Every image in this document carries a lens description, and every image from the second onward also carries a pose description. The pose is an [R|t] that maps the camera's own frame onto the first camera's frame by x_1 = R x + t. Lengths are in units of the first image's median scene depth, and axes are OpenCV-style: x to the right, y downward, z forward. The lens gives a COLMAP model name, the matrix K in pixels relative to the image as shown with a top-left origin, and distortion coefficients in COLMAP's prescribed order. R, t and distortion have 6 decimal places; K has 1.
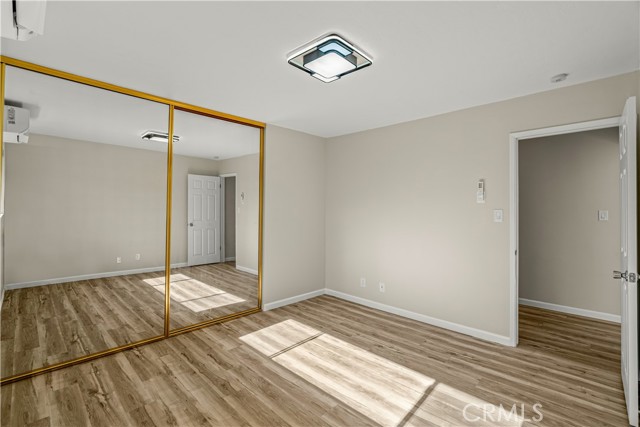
lens RADIAL K [[302.6, 0, 306.6], [0, 302.6, 205.9], [0, 0, 1]] dist [-0.002772, -0.000101]
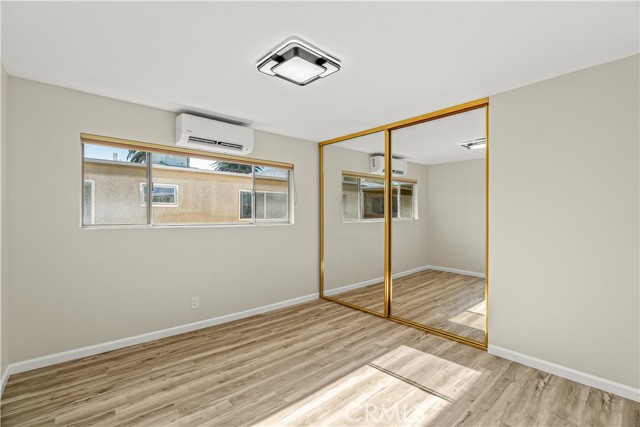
lens RADIAL K [[289.8, 0, 323.8], [0, 289.8, 217.2], [0, 0, 1]] dist [-0.001280, -0.000123]
pose [[-0.043818, 0.001327, -0.999039, 0.827478], [0.006527, 0.999978, 0.001042, 0.019904], [0.999018, -0.006475, -0.043826, 0.895121]]
